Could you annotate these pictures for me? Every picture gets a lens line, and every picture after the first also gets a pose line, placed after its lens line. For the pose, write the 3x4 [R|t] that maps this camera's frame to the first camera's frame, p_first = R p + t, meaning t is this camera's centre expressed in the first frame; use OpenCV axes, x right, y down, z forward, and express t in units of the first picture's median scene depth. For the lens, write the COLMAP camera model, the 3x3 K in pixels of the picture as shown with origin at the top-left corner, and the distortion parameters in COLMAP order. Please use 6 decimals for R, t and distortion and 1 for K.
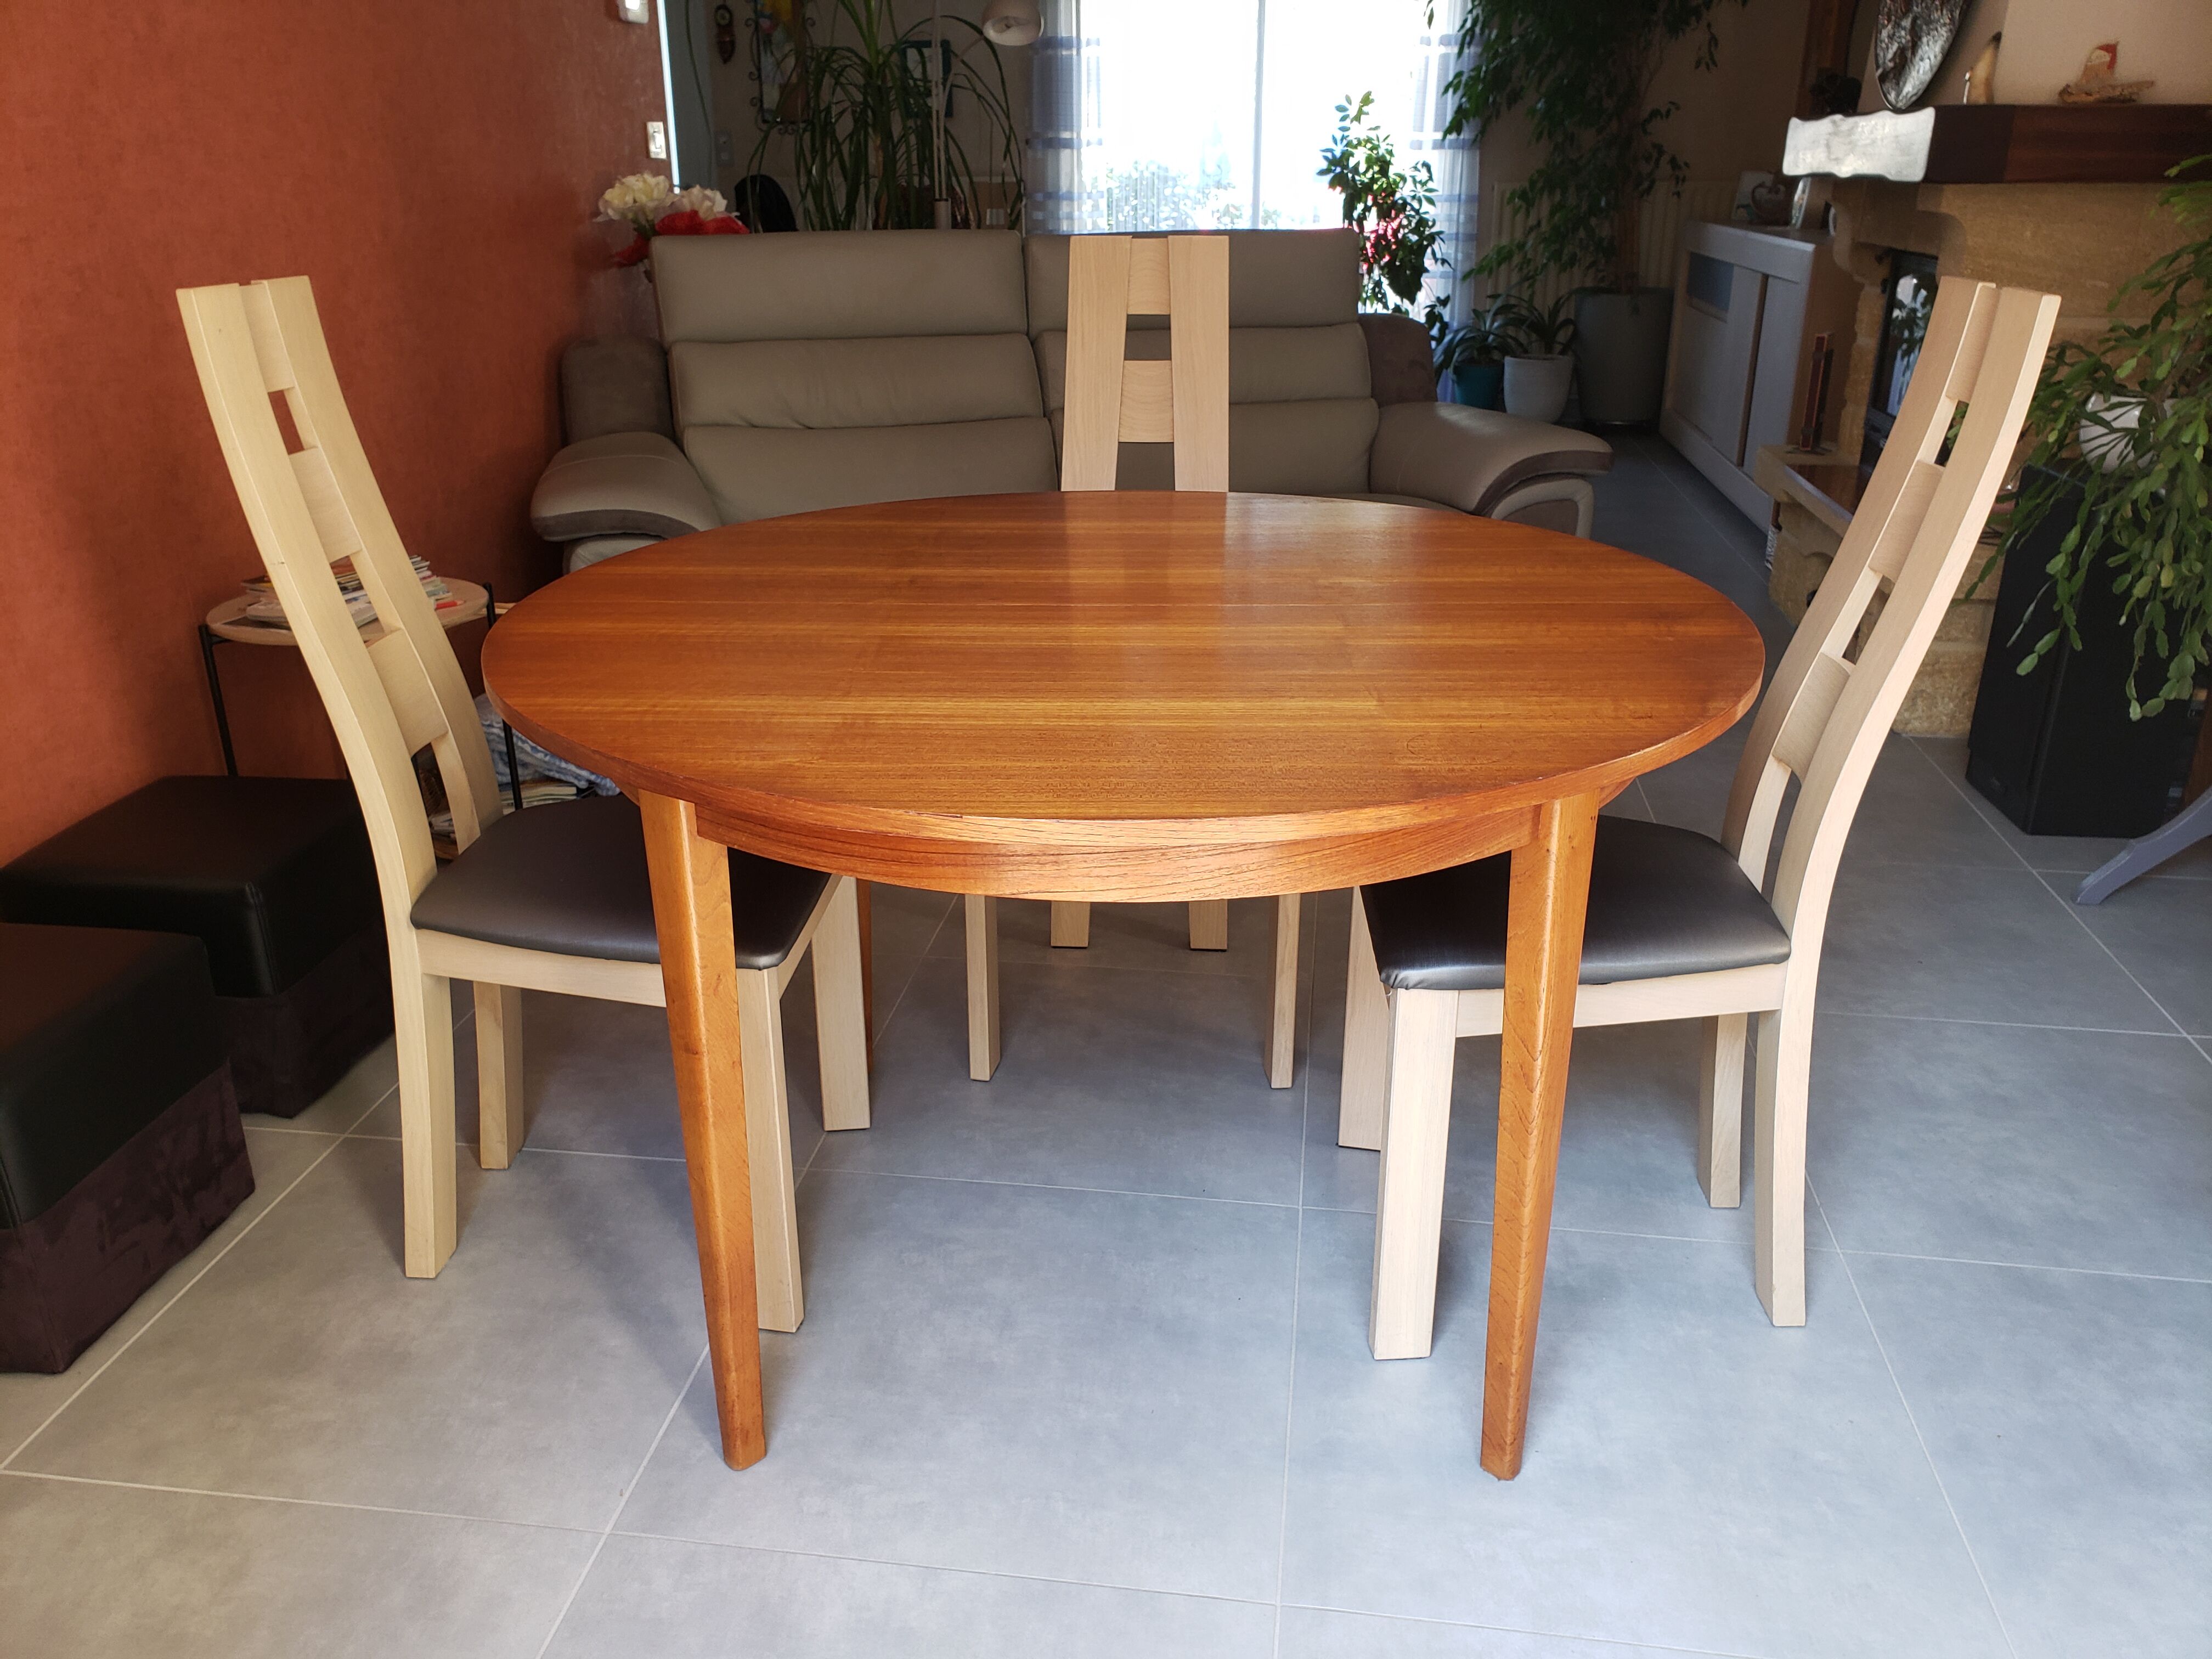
lens RADIAL K [[1759.7, 0, 1095.4], [0, 1759.7, 834.5], [0, 0, 1]] dist [-0.017911, 0.054925]
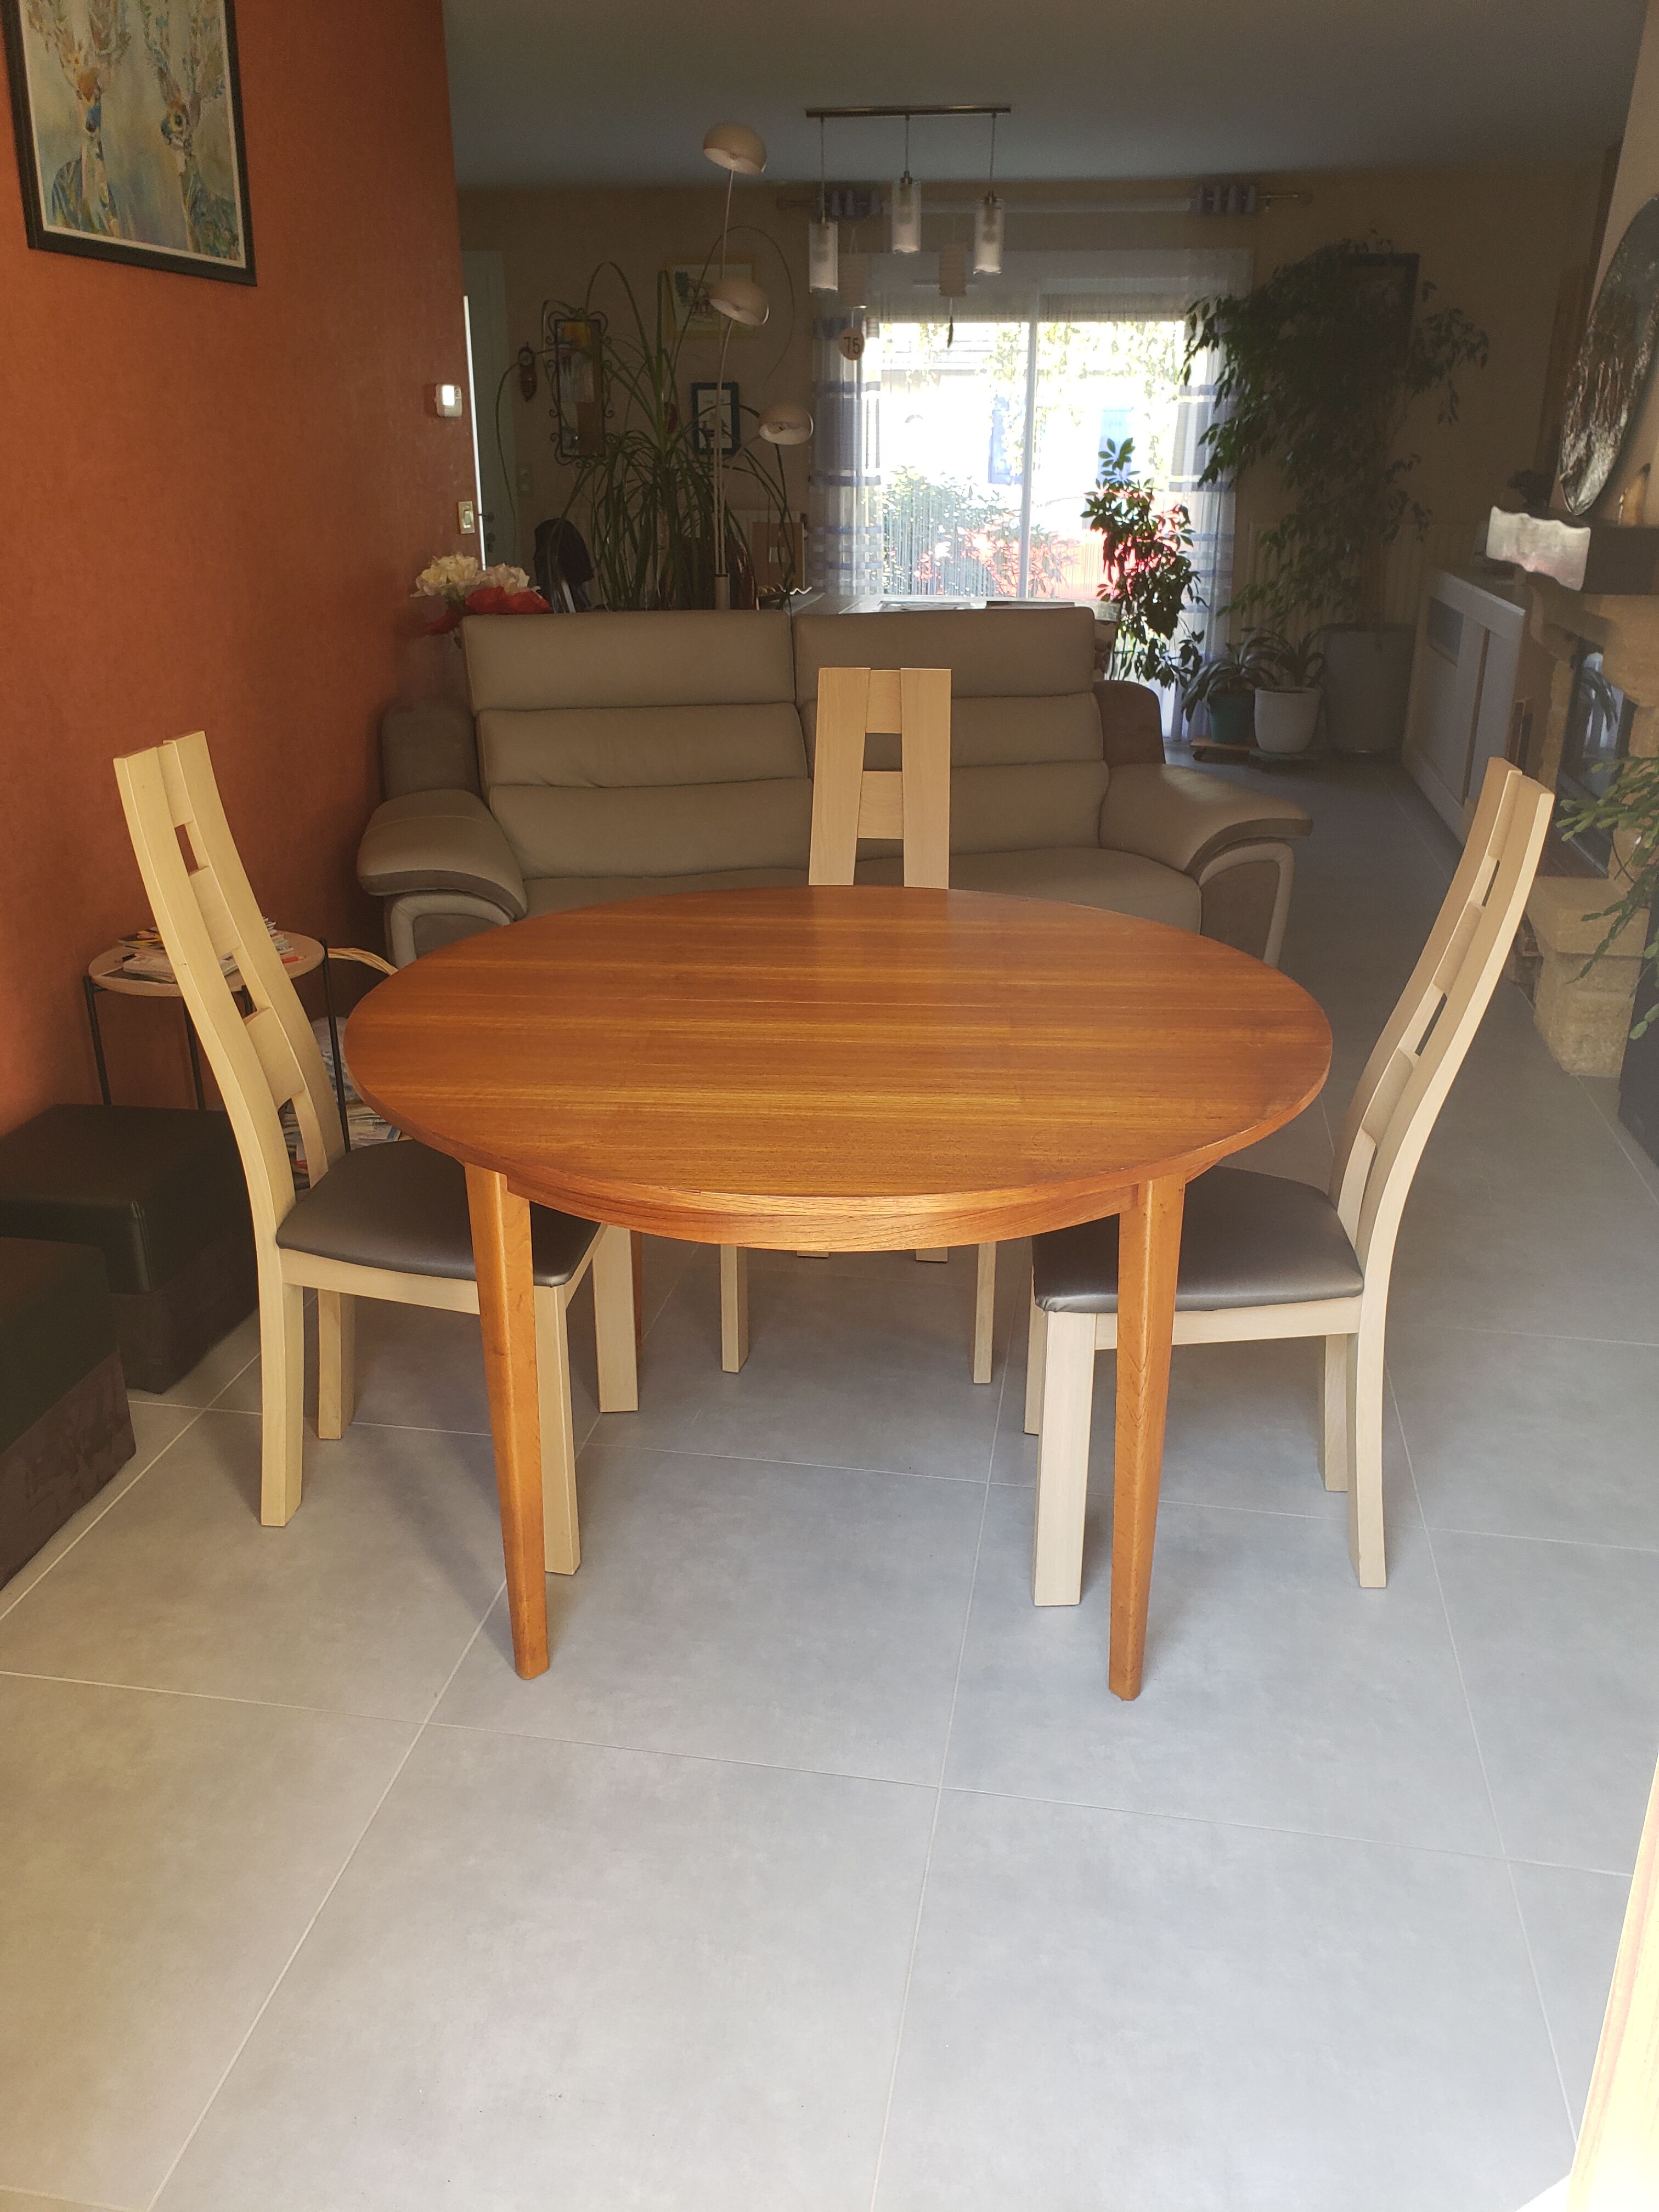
lens RADIAL K [[1738.1, 0, 844.0], [0, 1738.1, 1103.2], [0, 0, 1]] dist [0.055391, -0.131181]
pose [[0.999678, 0.015944, -0.019743, 0.037504], [-0.016084, 0.999846, -0.006986, -0.042766], [0.019628, 0.007301, 0.999781, -0.220314]]
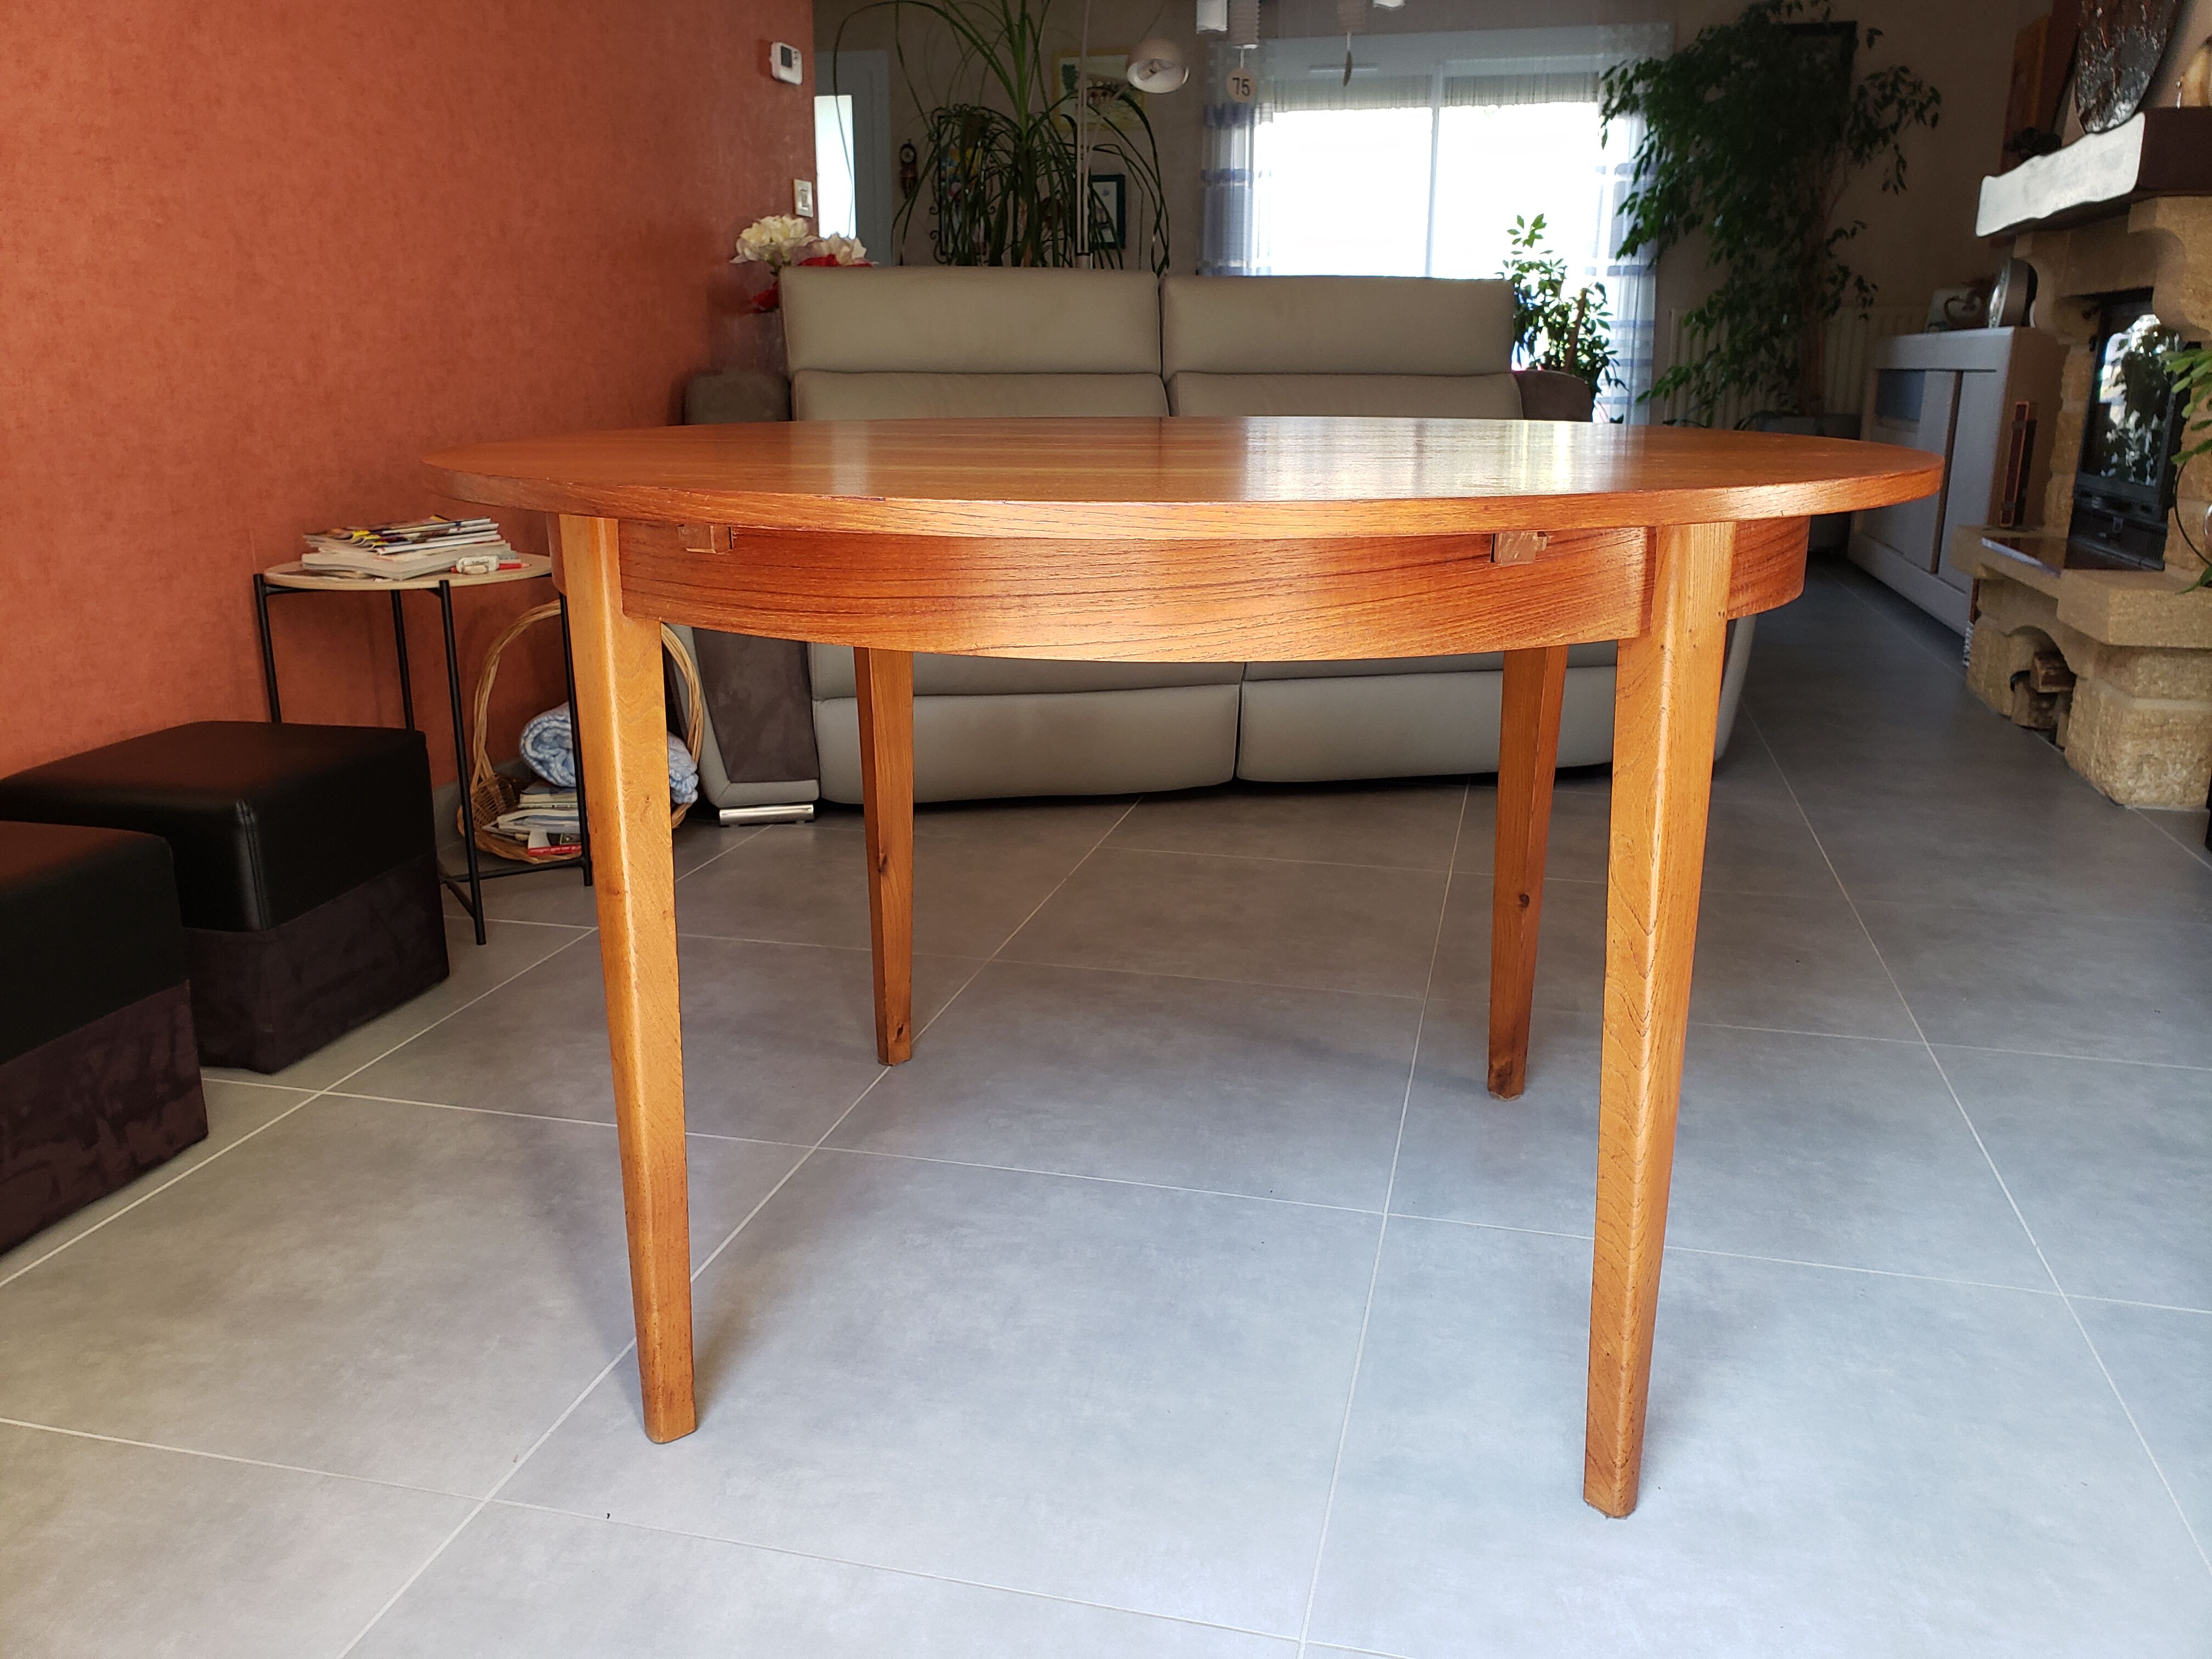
lens RADIAL K [[1767.2, 0, 1105.7], [0, 1767.2, 799.7], [0, 0, 1]] dist [-0.028880, 0.074151]
pose [[0.995052, 0.031164, -0.094340, 0.059047], [-0.042342, 0.992002, -0.118909, 0.125395], [0.089880, 0.122315, 0.988413, 0.139224]]
